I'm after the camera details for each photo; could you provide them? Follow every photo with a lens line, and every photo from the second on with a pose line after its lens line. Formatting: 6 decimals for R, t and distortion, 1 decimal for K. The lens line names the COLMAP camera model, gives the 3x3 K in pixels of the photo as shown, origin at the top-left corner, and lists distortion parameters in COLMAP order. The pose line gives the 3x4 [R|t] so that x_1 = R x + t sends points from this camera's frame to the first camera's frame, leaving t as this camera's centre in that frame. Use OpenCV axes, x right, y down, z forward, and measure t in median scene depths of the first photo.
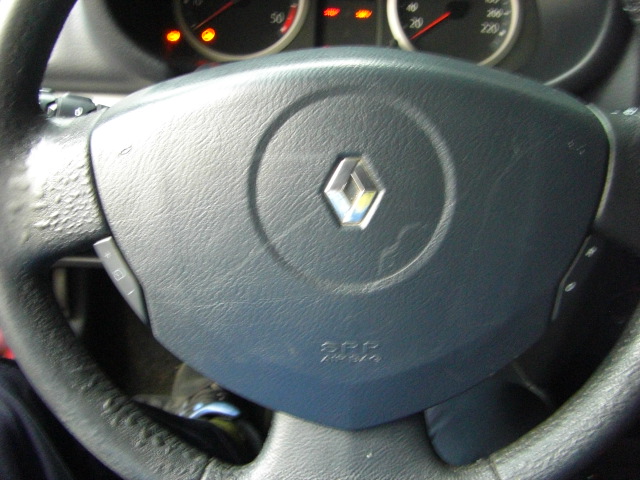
lens RADIAL K [[729.4, 0, 321.0], [0, 729.4, 238.5], [0, 0, 1]] dist [-0.143913, 0.000000]
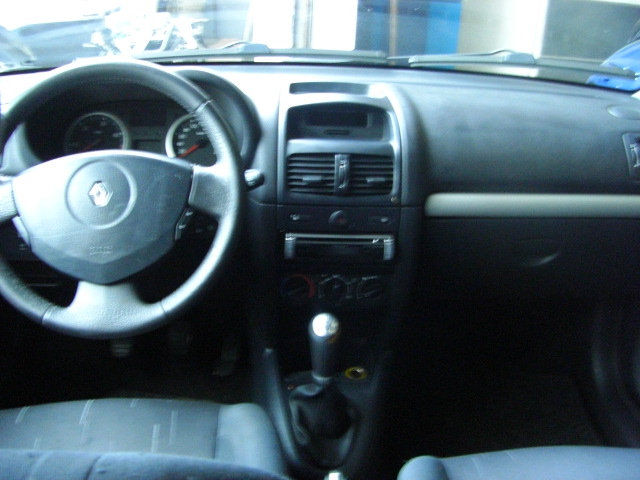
lens RADIAL K [[729.4, 0, 321.0], [0, 729.4, 241.3], [0, 0, 1]] dist [-0.143913, 0.000000]
pose [[0.998422, -0.034974, 0.043942, 0.779362], [0.044137, 0.972457, -0.228867, 0.801264], [-0.034727, 0.230445, 0.972465, -1.755042]]
